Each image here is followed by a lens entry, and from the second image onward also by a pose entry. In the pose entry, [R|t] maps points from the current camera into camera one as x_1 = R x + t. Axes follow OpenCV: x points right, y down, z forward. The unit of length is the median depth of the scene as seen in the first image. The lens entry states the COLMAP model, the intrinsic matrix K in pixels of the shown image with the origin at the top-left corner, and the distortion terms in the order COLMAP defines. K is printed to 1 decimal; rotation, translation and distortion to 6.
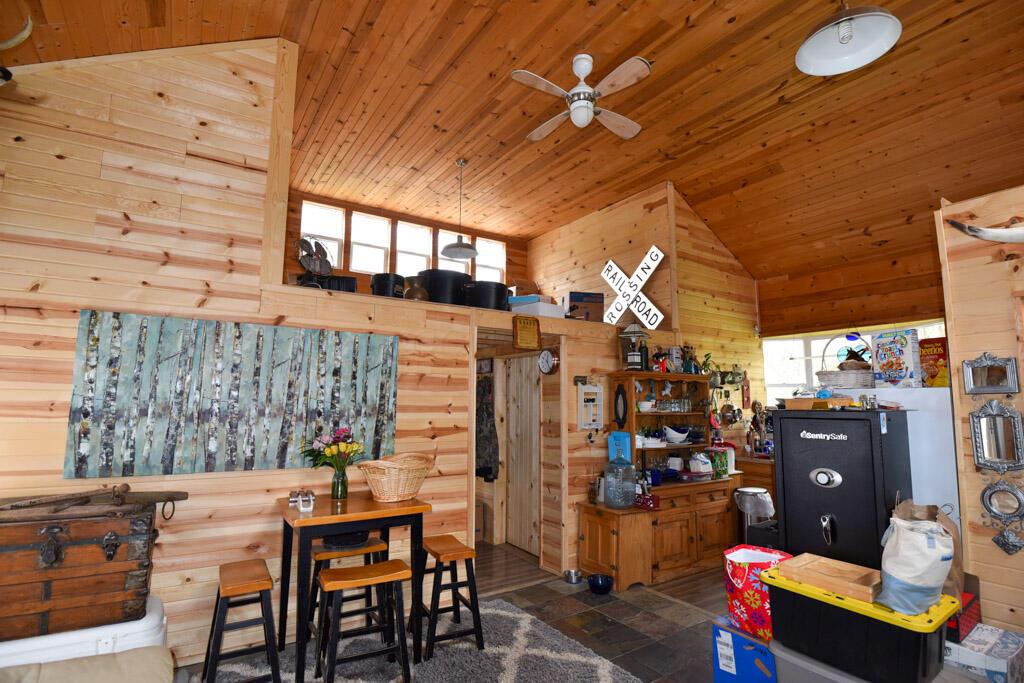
lens RADIAL K [[484.6, 0, 510.4], [0, 484.6, 387.2], [0, 0, 1]] dist [-0.040831, 0.000052]
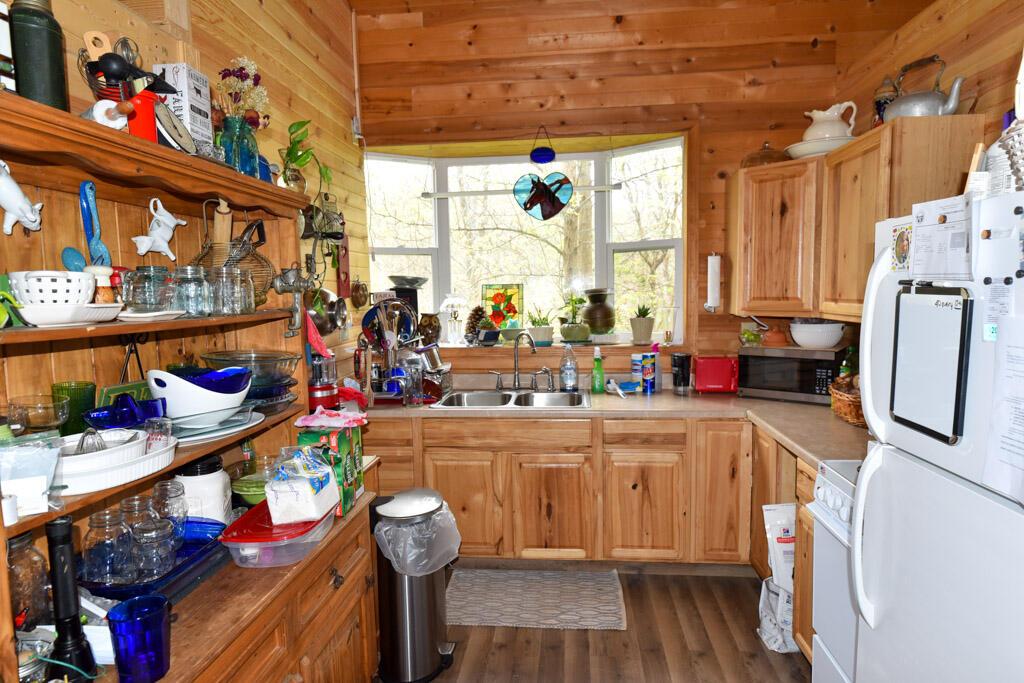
lens RADIAL K [[600.3, 0, 512.0], [0, 600.3, 341.5], [0, 0, 1]] dist [-0.036561, -0.000537]
pose [[0.638200, -0.075630, 0.766147, 0.291381], [-0.010805, 0.994185, 0.107141, 0.042633], [-0.769795, -0.076655, 0.633672, 0.952860]]
